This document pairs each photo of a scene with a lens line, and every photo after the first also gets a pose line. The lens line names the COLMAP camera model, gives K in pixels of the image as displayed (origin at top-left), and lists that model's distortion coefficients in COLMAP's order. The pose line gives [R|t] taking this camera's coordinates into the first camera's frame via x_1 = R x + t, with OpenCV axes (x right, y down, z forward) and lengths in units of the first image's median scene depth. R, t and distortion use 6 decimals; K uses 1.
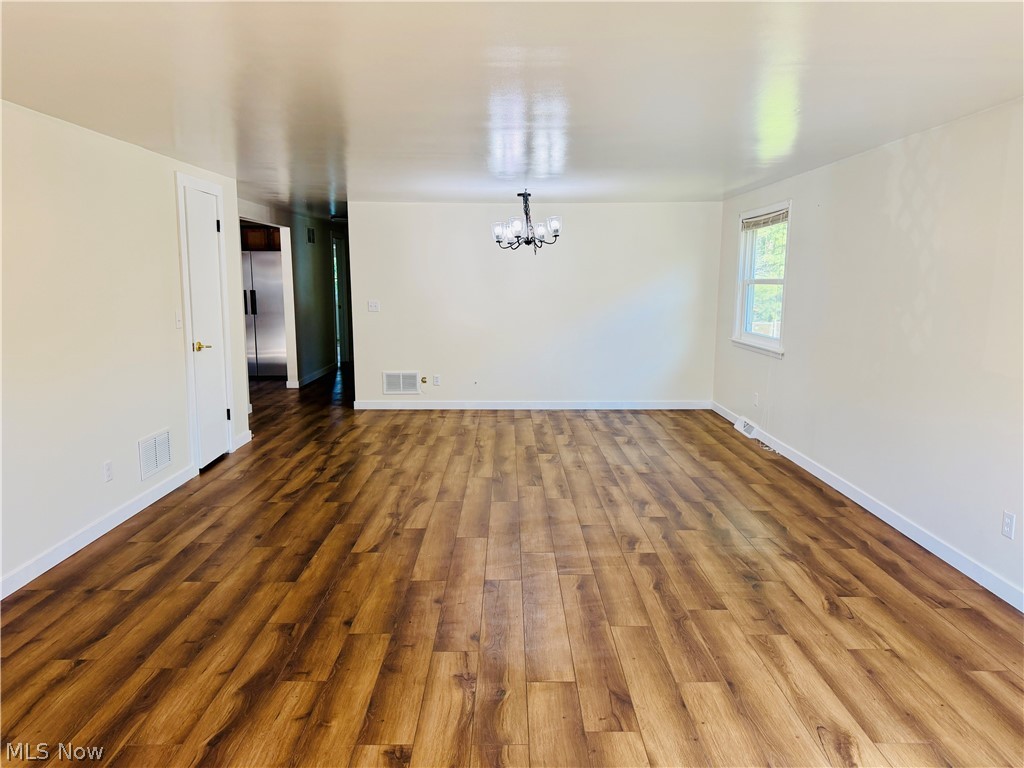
lens RADIAL K [[724.7, 0, 504.1], [0, 724.7, 381.7], [0, 0, 1]] dist [0.042801, -0.044509]
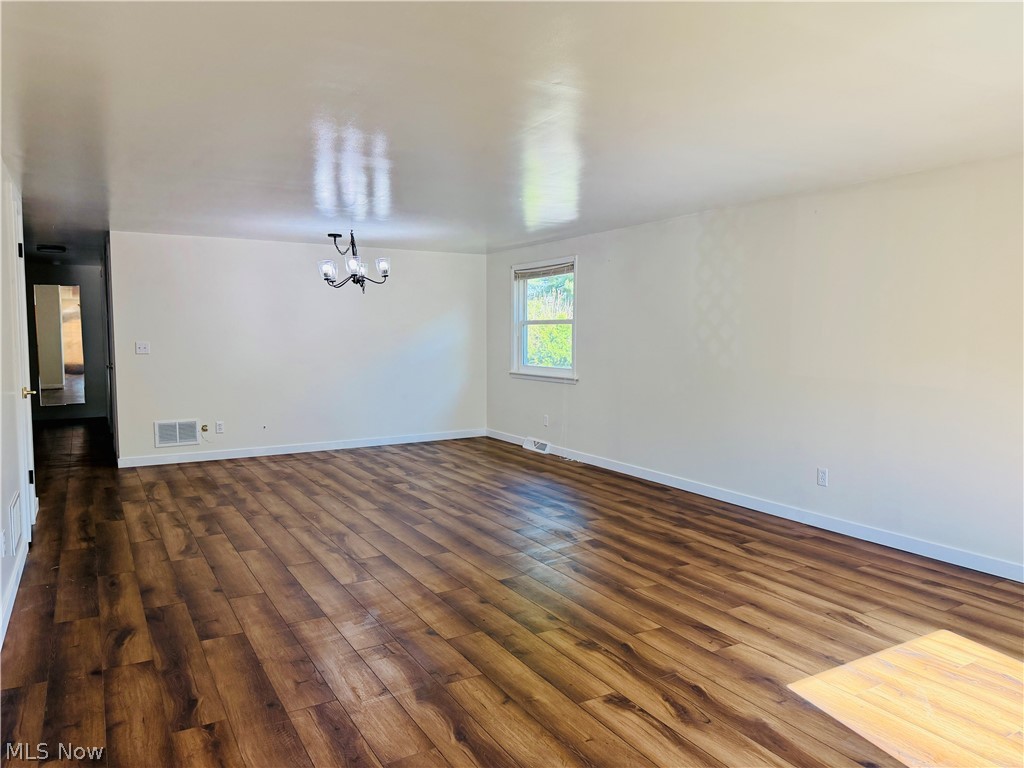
lens RADIAL K [[724.7, 0, 510.4], [0, 724.7, 385.8], [0, 0, 1]] dist [0.042801, -0.044509]
pose [[0.865874, -0.039545, 0.498697, -0.456177], [0.071967, 0.996348, -0.045946, 0.027863], [-0.495059, 0.075673, 0.865558, 0.020107]]
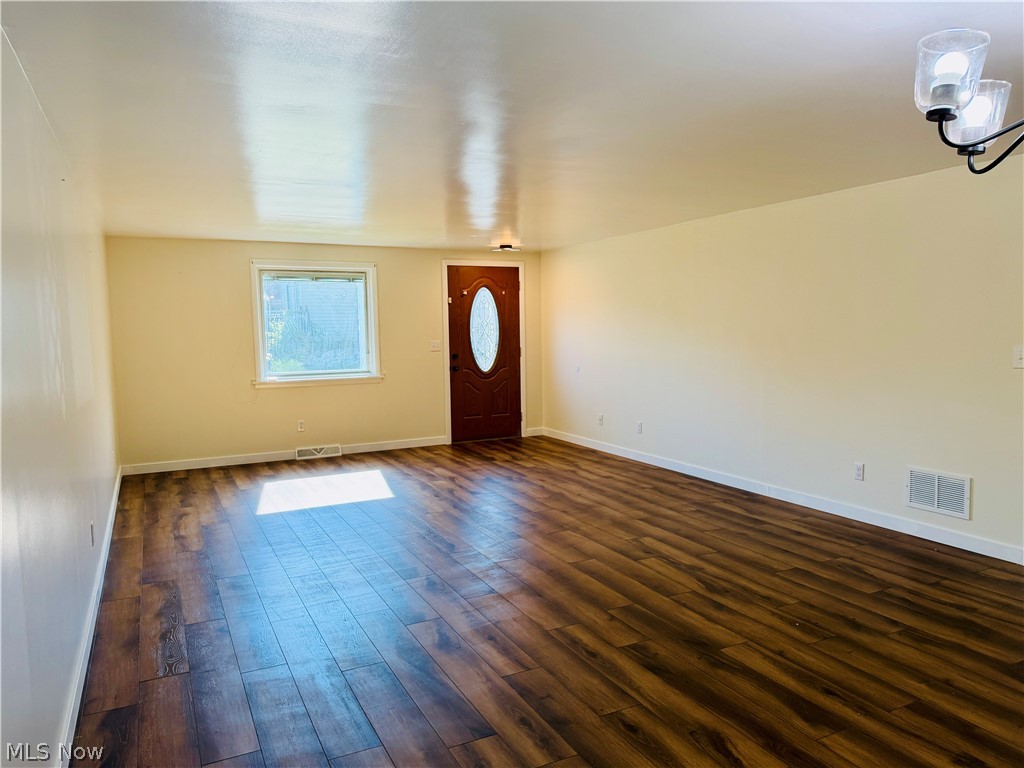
lens RADIAL K [[724.7, 0, 519.2], [0, 724.7, 384.0], [0, 0, 1]] dist [0.042801, -0.044509]
pose [[-0.892361, 0.050806, -0.448454, 0.472482], [-0.048479, 0.977104, 0.207166, -0.234435], [0.448712, 0.206607, -0.869466, 1.764253]]
